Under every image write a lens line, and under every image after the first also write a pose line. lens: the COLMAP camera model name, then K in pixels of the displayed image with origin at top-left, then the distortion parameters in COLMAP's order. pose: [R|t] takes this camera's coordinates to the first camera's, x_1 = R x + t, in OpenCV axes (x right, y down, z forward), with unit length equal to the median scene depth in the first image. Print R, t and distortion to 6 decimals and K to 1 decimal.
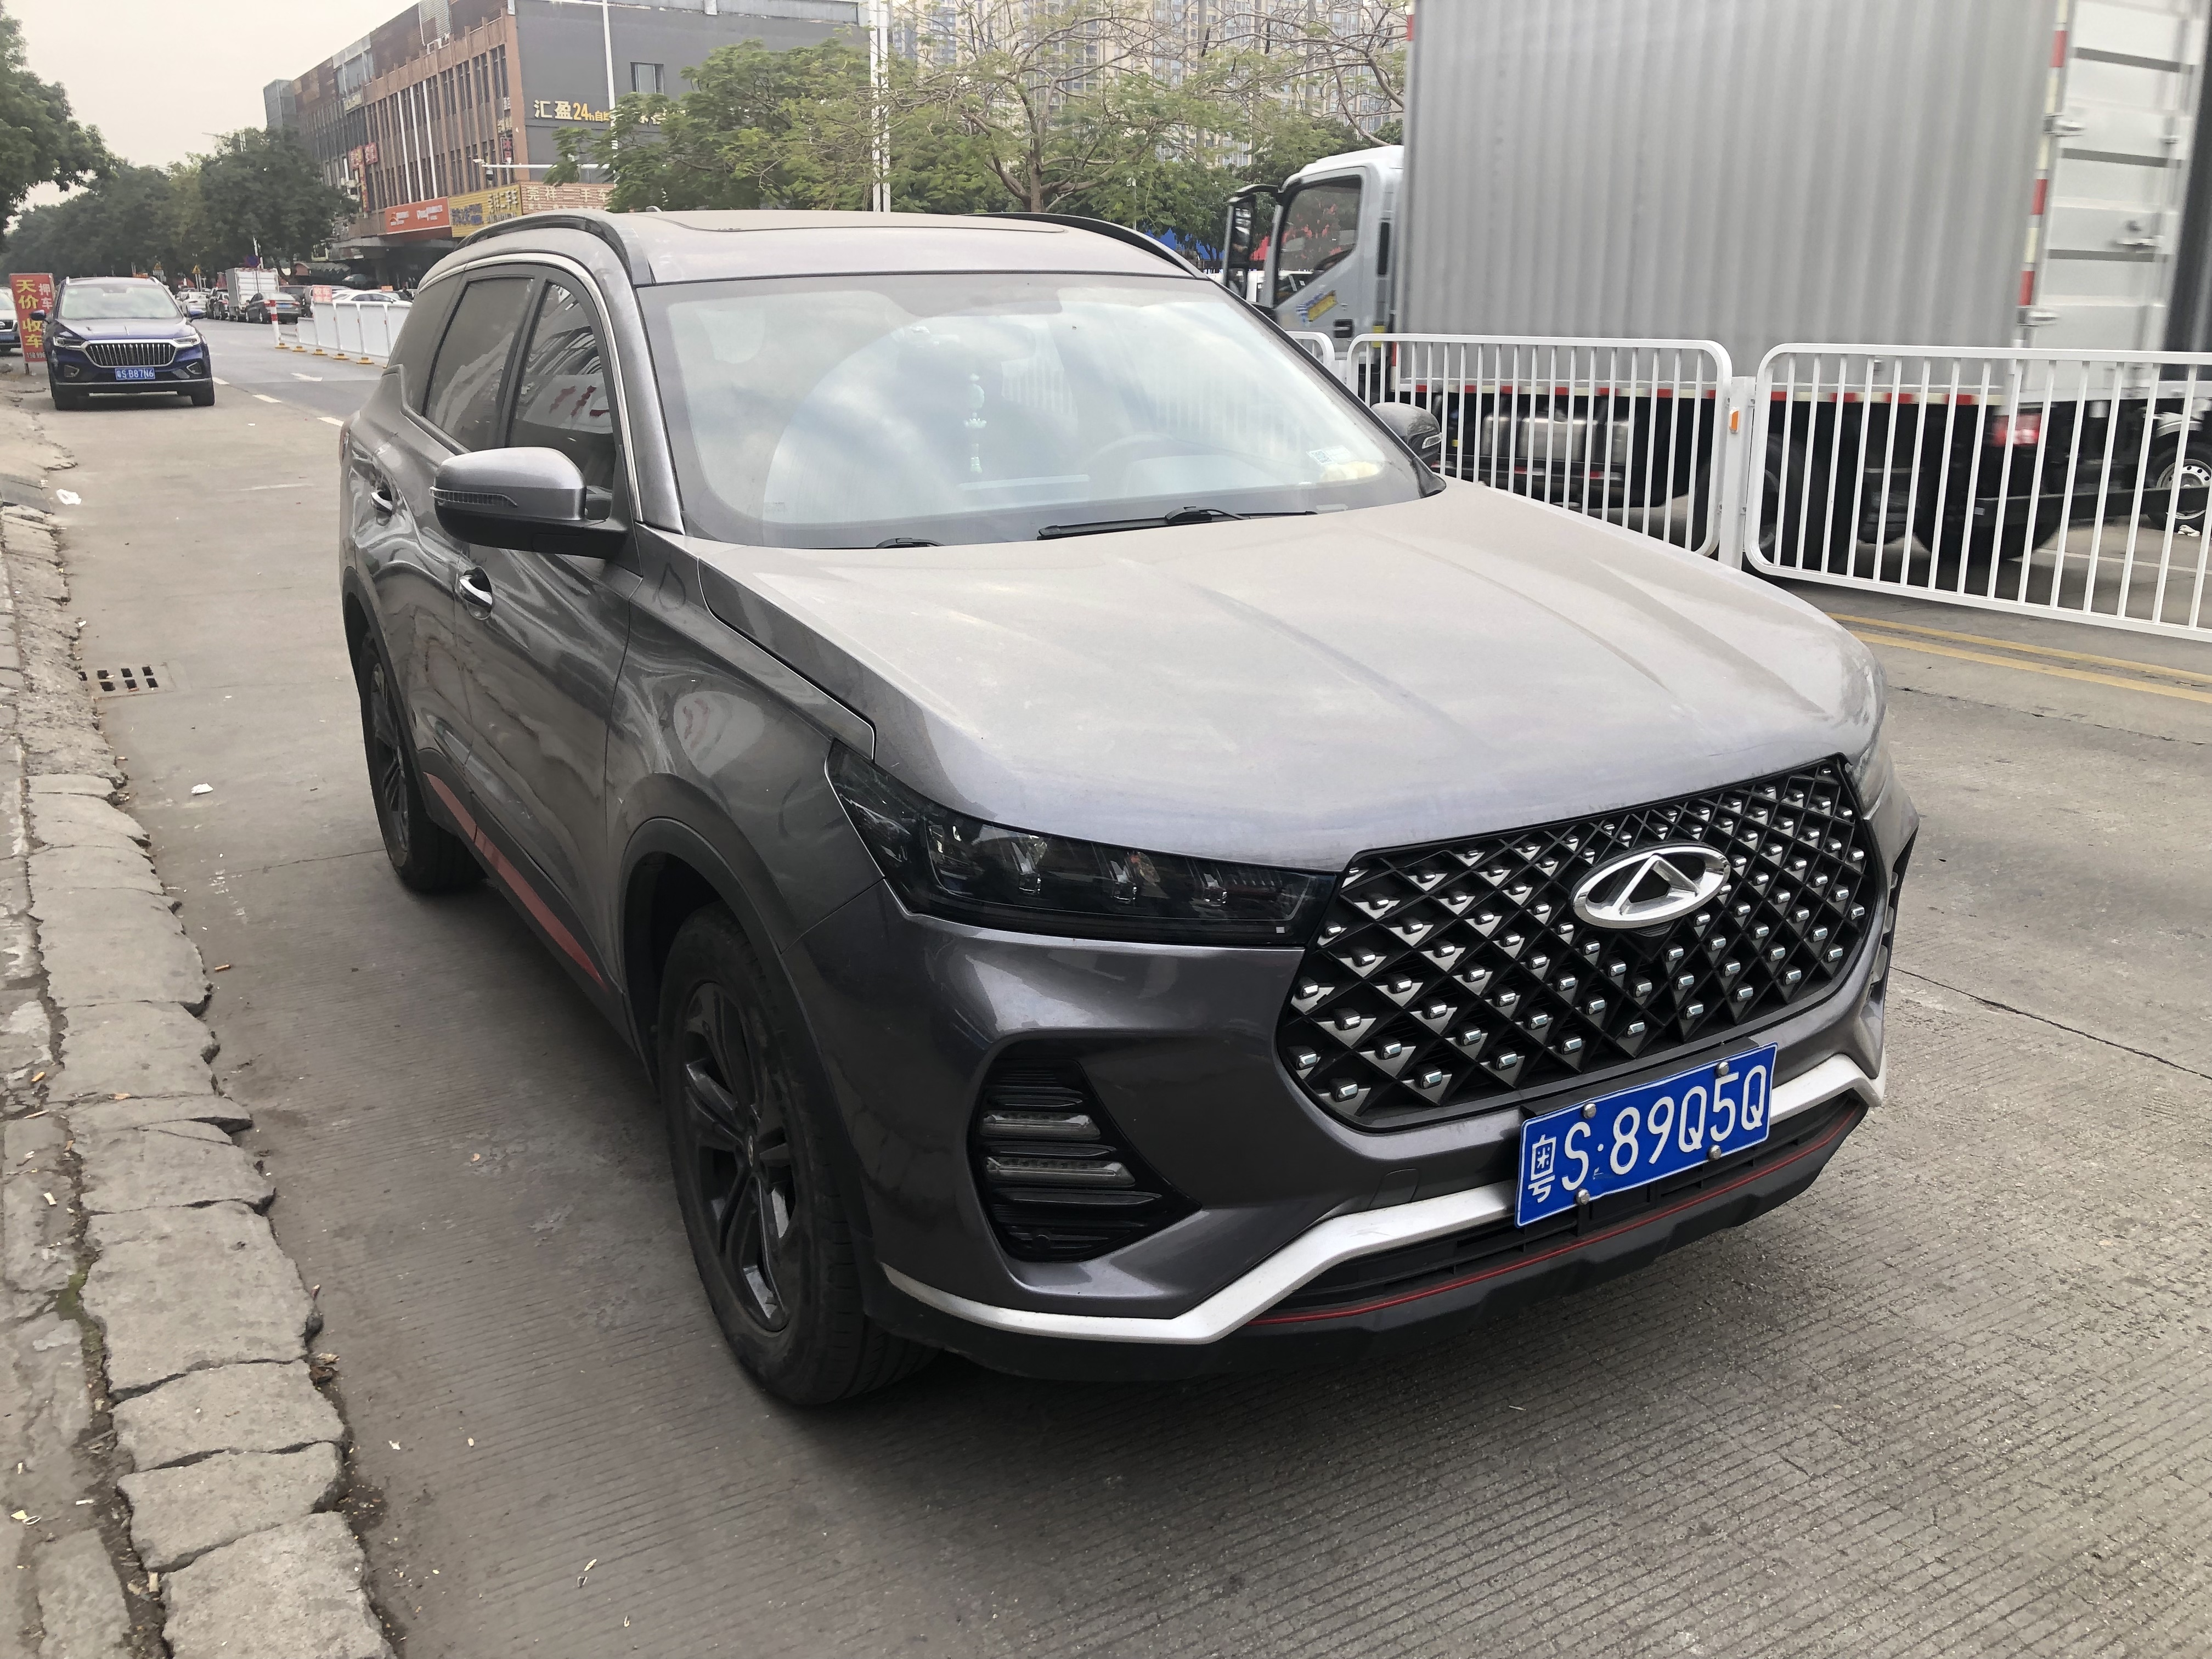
lens RADIAL K [[1811.5, 0, 1151.2], [0, 1811.5, 787.6], [0, 0, 1]] dist [0.036687, -0.035187]
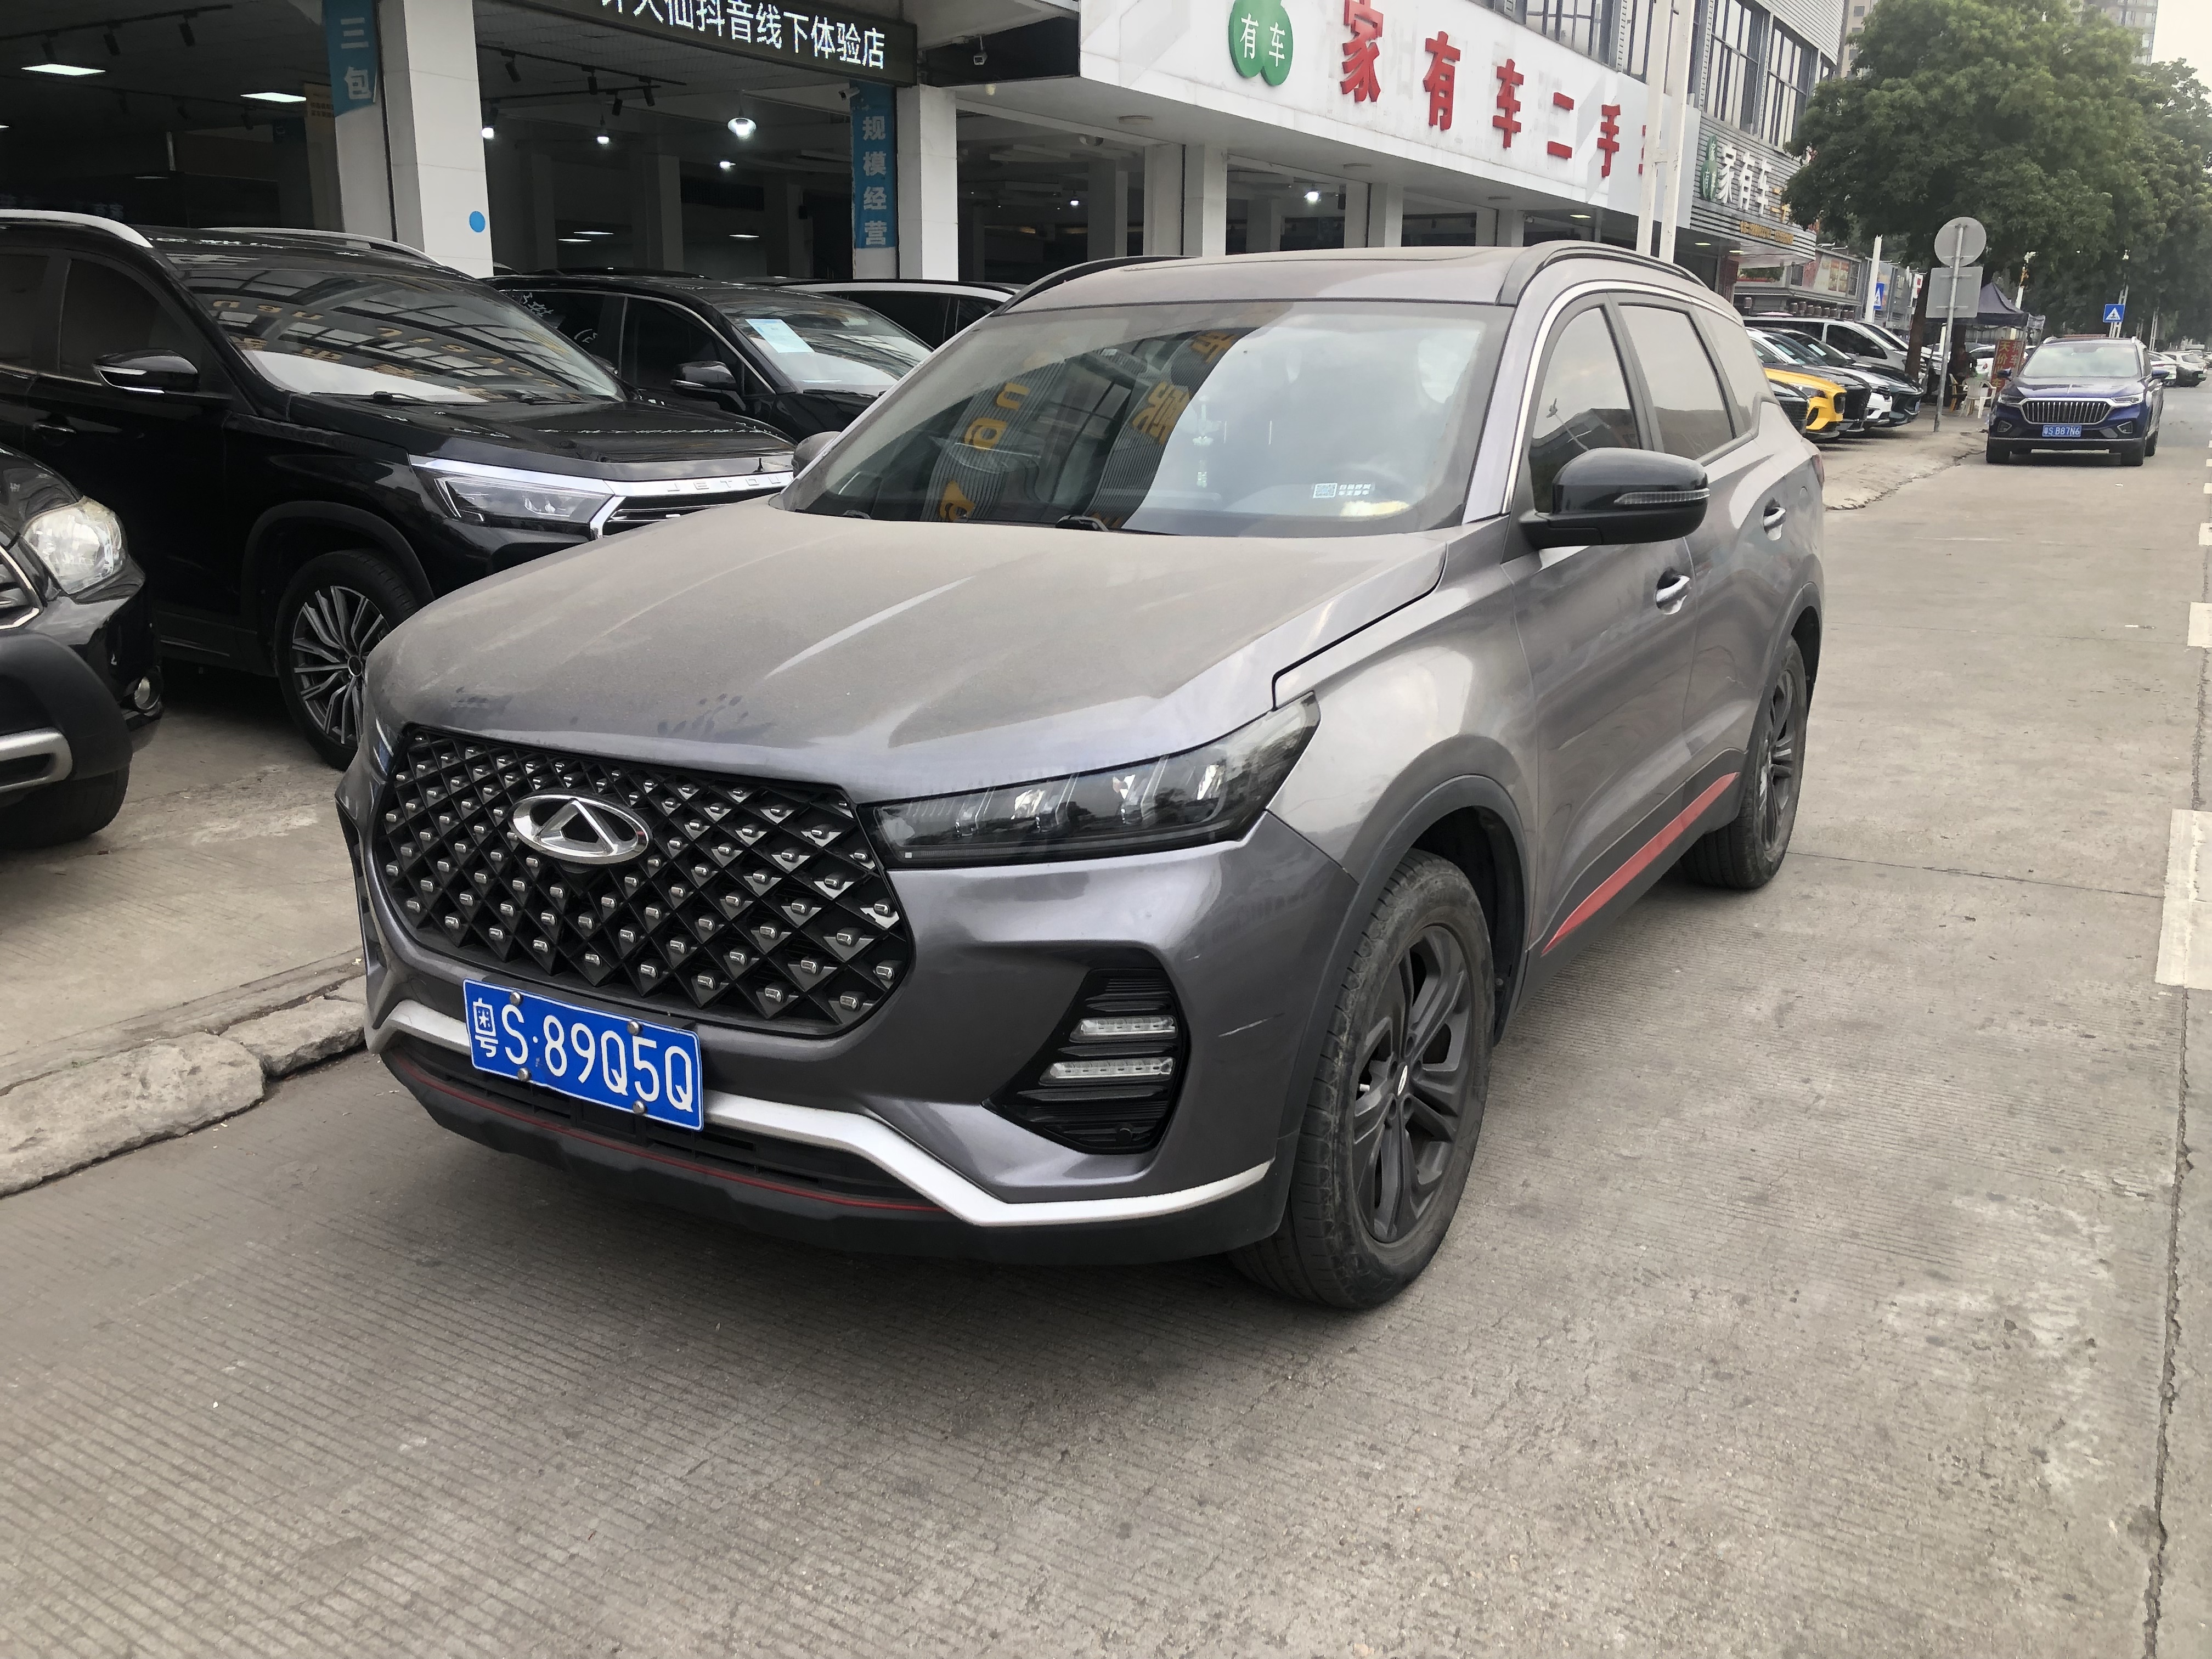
lens RADIAL K [[1811.5, 0, 1101.5], [0, 1811.5, 825.9], [0, 0, 1]] dist [0.036687, -0.035187]
pose [[0.472087, 0.231289, -0.850670, 1.329711], [-0.242403, 0.961829, 0.126989, -0.161218], [0.847570, 0.146255, 0.510132, 0.678251]]
